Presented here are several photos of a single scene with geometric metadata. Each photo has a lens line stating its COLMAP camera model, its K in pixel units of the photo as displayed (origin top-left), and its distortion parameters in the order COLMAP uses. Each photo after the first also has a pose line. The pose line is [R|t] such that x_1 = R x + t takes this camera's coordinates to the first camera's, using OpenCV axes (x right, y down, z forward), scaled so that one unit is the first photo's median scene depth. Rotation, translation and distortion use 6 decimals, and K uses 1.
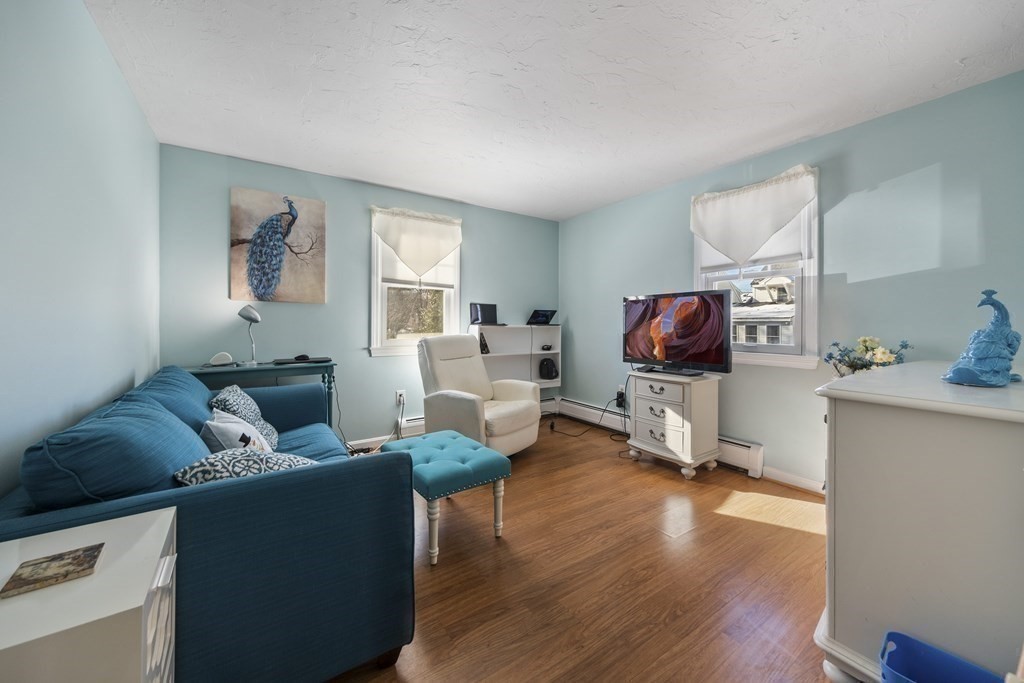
lens RADIAL K [[376.6, 0, 513.1], [0, 376.6, 334.7], [0, 0, 1]] dist [-0.000053, -0.000039]
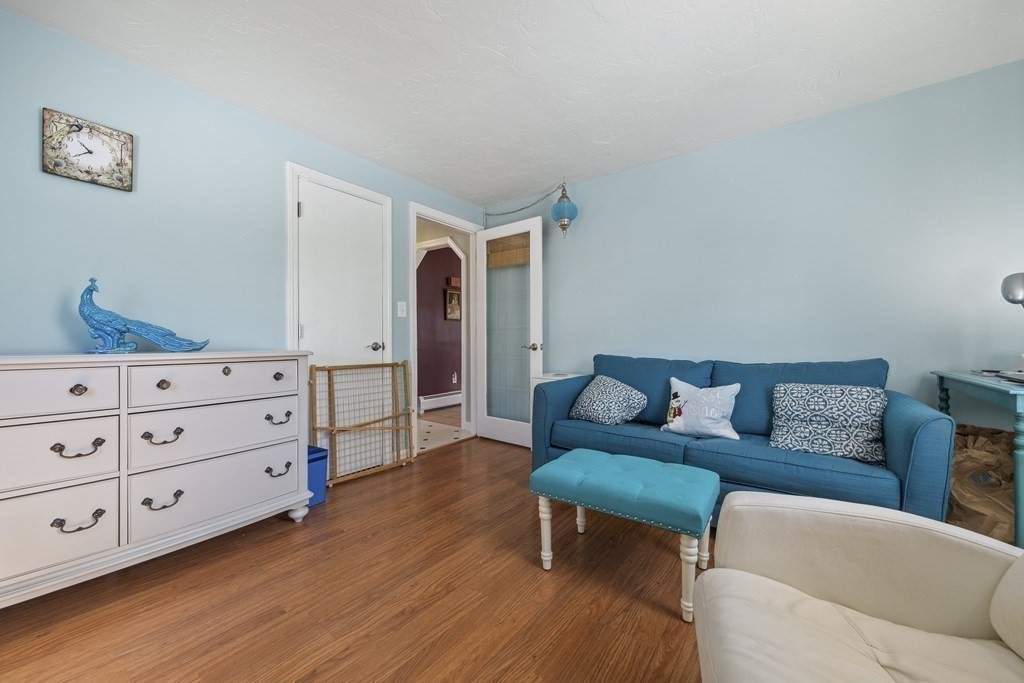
lens RADIAL K [[376.6, 0, 513.1], [0, 376.6, 334.7], [0, 0, 1]] dist [-0.000053, -0.000039]
pose [[-0.942744, -0.000317, -0.333516, 0.301272], [-0.000728, 0.999999, 0.001108, 0.029532], [0.333515, 0.001288, -0.942744, 1.754418]]
